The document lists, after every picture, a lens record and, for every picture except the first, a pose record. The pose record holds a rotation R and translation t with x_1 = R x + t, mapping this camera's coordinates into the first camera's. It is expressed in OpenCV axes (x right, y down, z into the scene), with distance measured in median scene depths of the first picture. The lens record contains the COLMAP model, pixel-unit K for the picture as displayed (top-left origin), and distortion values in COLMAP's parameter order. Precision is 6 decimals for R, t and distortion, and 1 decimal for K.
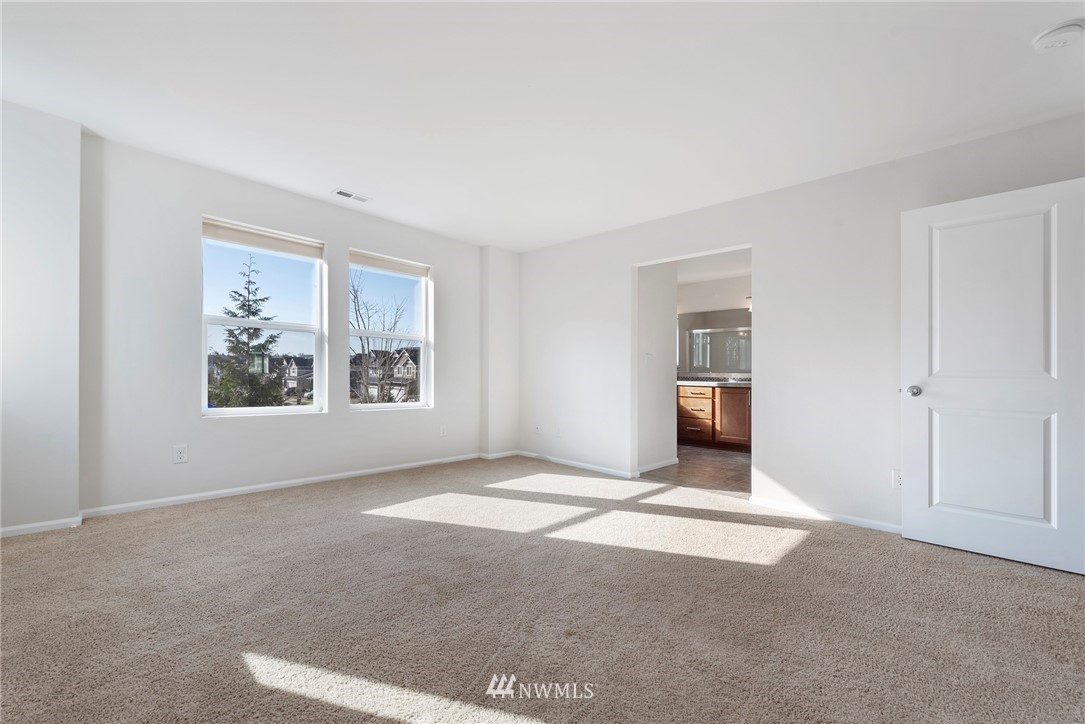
lens RADIAL K [[446.6, 0, 542.5], [0, 446.6, 370.7], [0, 0, 1]] dist [0.000957, 0.000091]
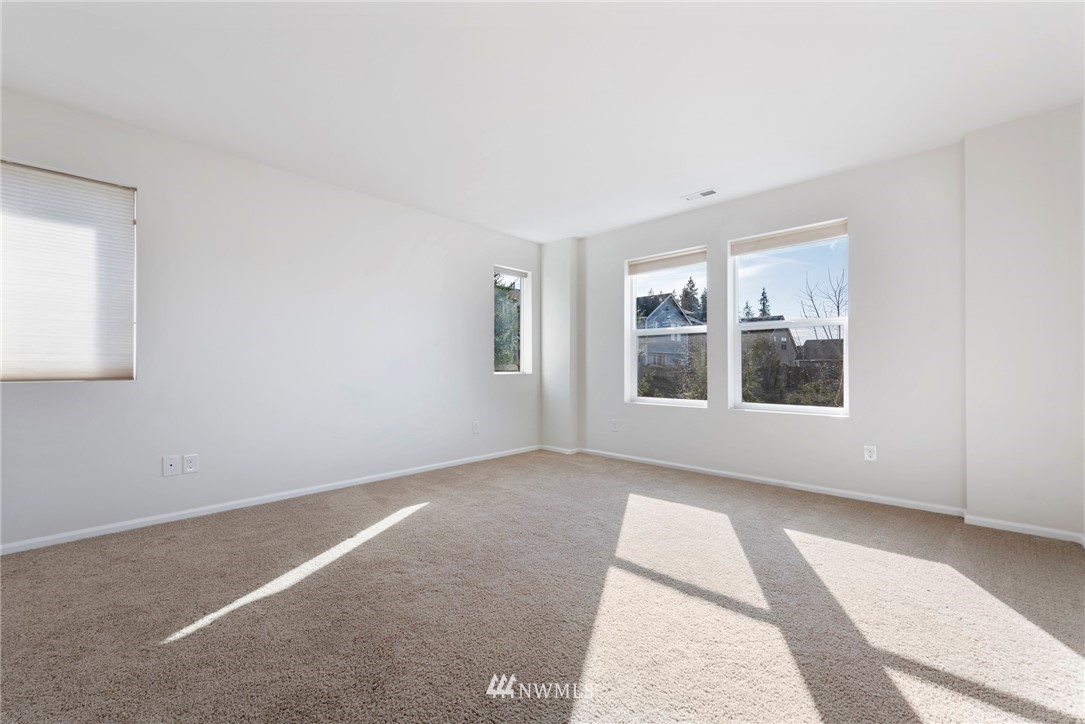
lens RADIAL K [[450.6, 0, 542.5], [0, 450.6, 378.6], [0, 0, 1]] dist [-0.002450, -0.000172]
pose [[-0.014050, -0.003680, -0.999895, 0.648902], [0.001554, 0.999992, -0.003702, 0.031792], [0.999900, -0.001606, -0.014044, 0.715179]]
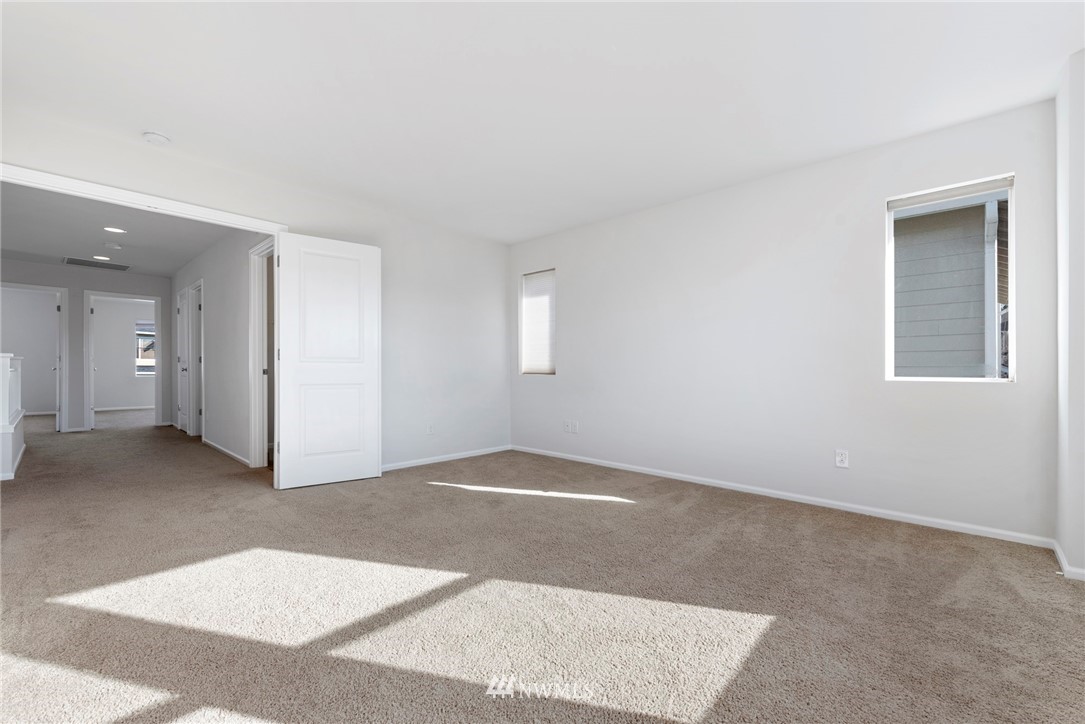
lens RADIAL K [[450.6, 0, 542.5], [0, 450.6, 378.6], [0, 0, 1]] dist [-0.002450, -0.000172]
pose [[-0.999244, -0.038772, -0.002899, -0.087268], [-0.038843, 0.998766, 0.030939, -0.000595], [0.001695, 0.031028, -0.999517, 1.427419]]
